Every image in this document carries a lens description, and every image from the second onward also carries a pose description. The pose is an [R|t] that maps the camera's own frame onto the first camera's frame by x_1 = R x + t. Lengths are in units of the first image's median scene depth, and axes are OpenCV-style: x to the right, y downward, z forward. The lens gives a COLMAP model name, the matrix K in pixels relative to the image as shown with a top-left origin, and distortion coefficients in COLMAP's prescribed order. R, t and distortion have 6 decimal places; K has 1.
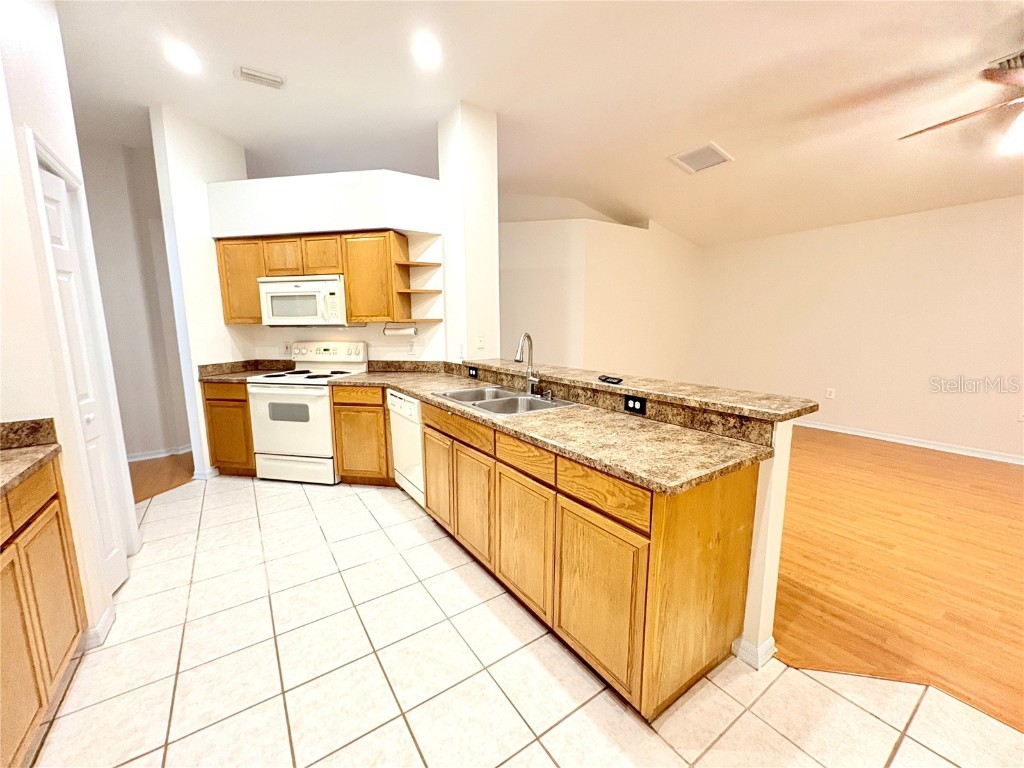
lens RADIAL K [[407.9, 0, 512.0], [0, 407.9, 384.0], [0, 0, 1]] dist [-0.000336, 0.000580]
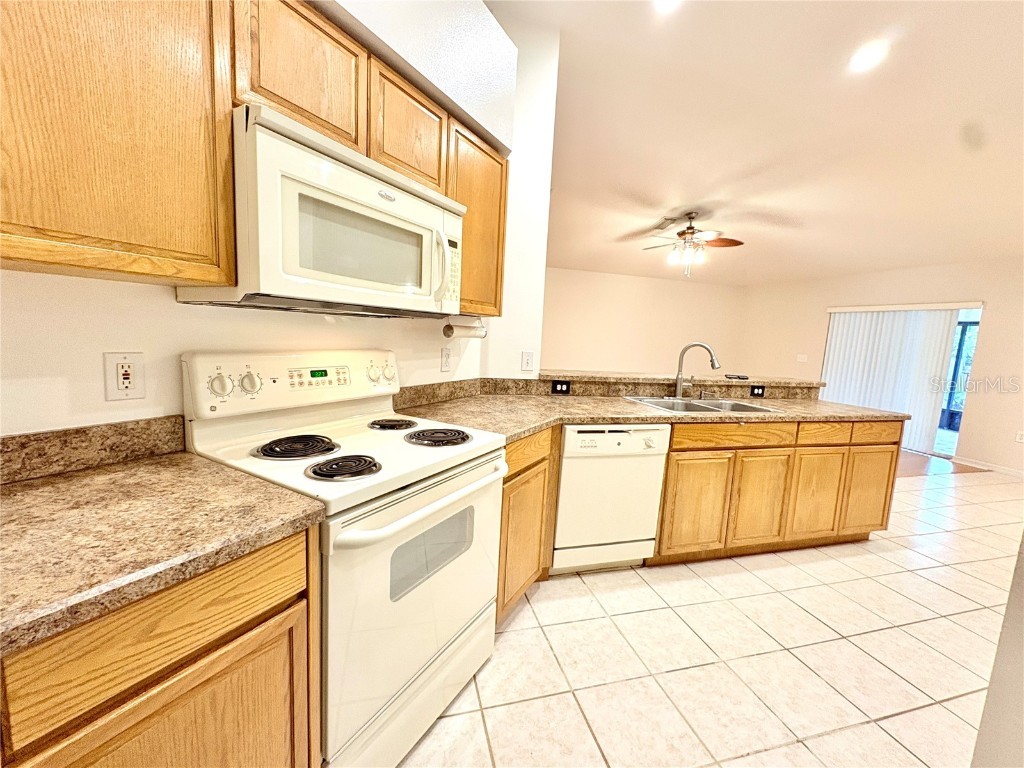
lens RADIAL K [[407.9, 0, 512.0], [0, 407.9, 384.0], [0, 0, 1]] dist [-0.000336, 0.000580]
pose [[0.320916, -0.092988, 0.942532, -1.265804], [0.086036, 0.993916, 0.068763, -0.141858], [-0.943192, 0.059024, 0.326964, 1.198627]]
